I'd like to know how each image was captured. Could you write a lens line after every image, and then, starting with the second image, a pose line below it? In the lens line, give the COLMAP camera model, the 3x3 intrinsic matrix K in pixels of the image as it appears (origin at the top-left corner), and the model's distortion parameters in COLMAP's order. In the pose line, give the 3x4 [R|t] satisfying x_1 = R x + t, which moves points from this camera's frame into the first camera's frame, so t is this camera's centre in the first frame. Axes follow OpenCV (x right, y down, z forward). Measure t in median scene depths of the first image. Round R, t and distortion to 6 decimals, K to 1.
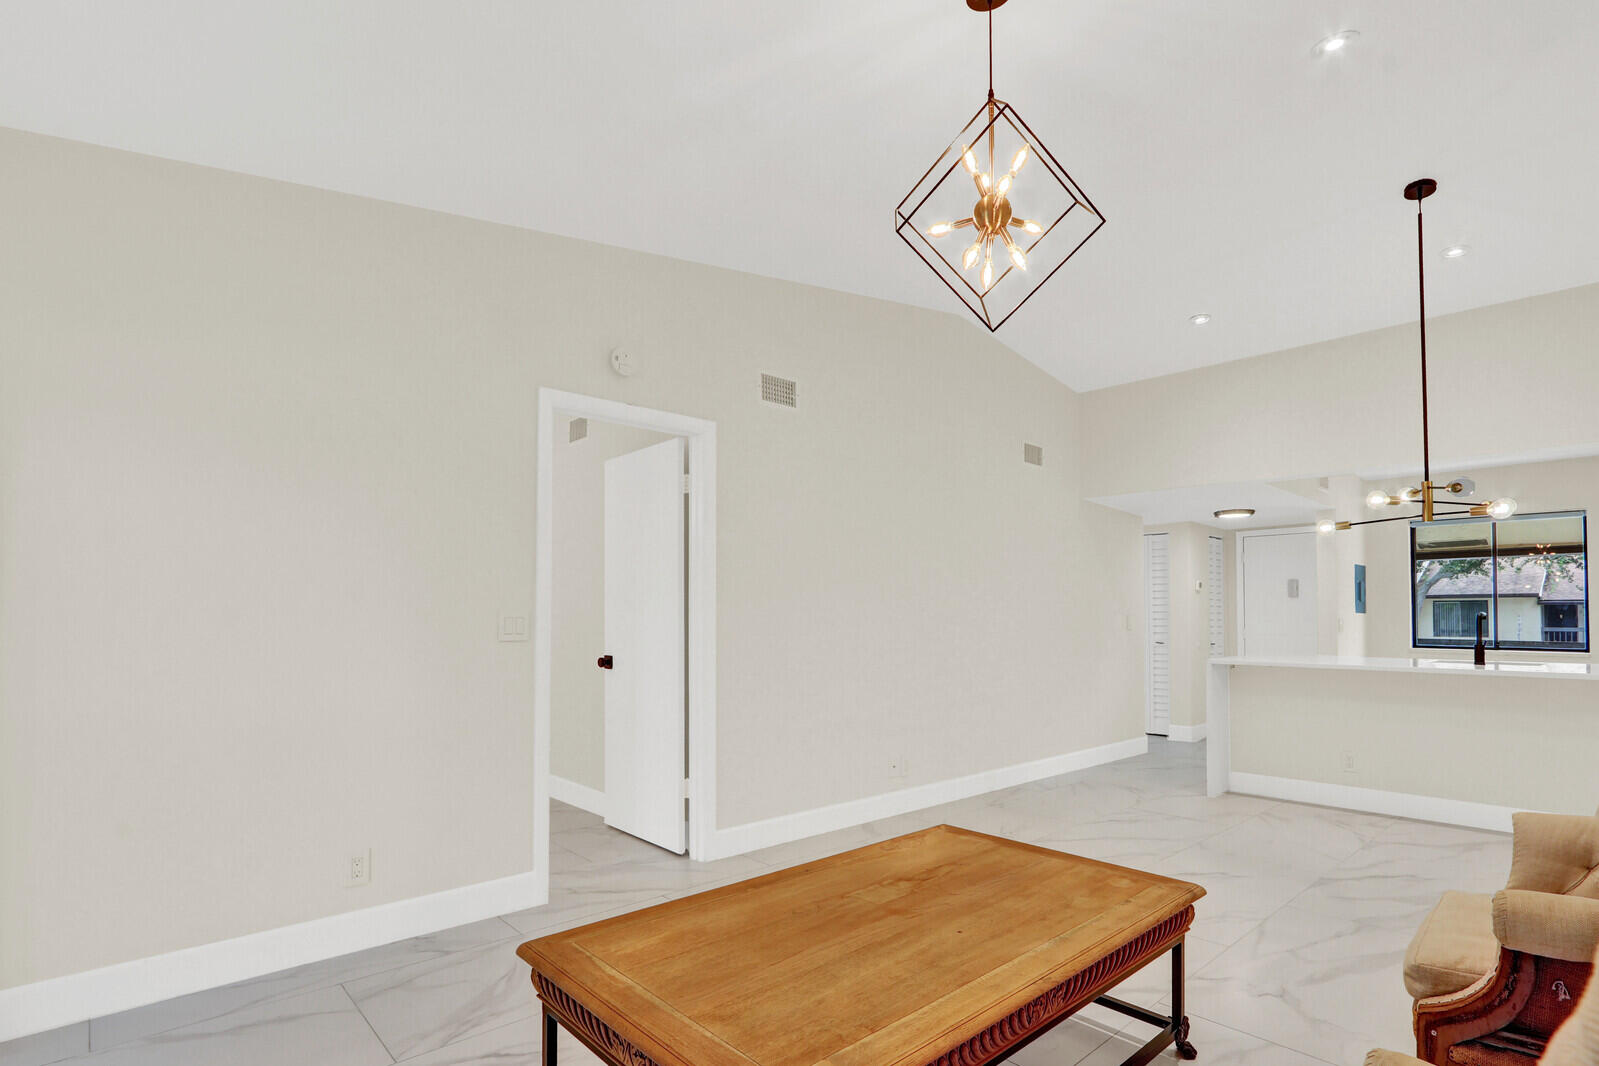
lens RADIAL K [[791.5, 0, 800.7], [0, 791.5, 600.6], [0, 0, 1]] dist [-0.000779, 0.000179]
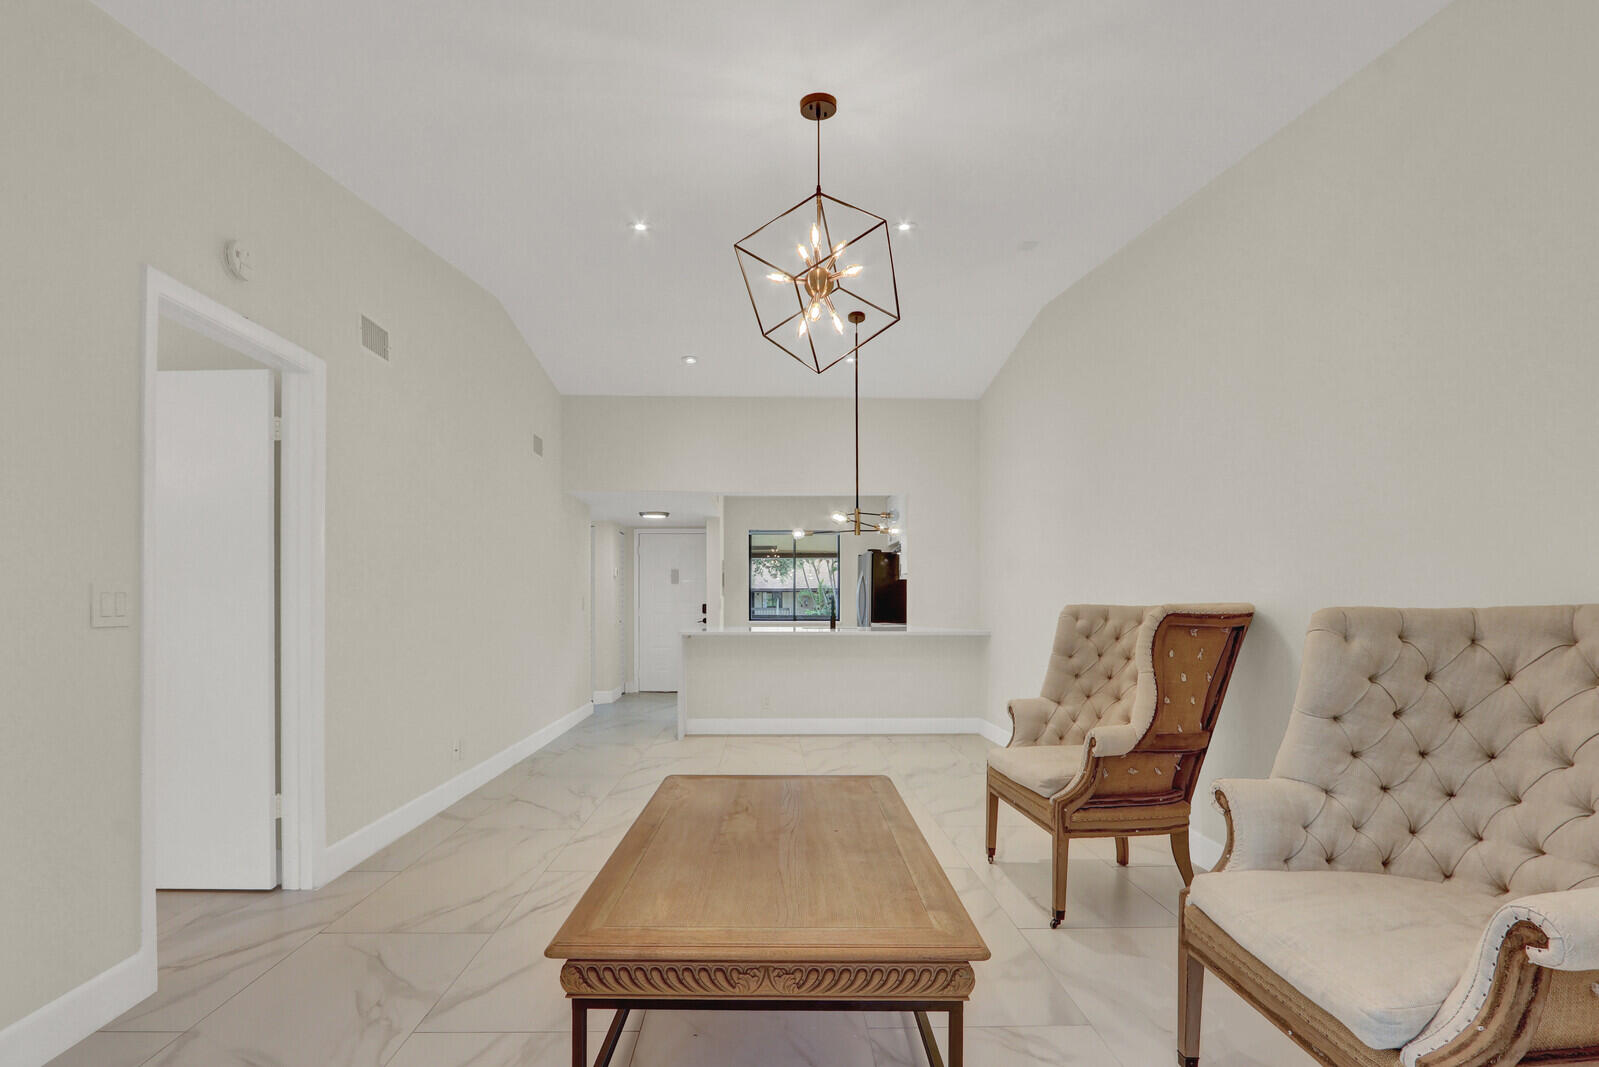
lens RADIAL K [[768.7, 0, 765.8], [0, 768.7, 600.4], [0, 0, 1]] dist [-0.001995, 0.000314]
pose [[0.673007, -0.000307, 0.739636, -0.387762], [-0.014555, 0.999801, 0.013659, 0.008359], [-0.739493, -0.019958, 0.672868, 0.106808]]
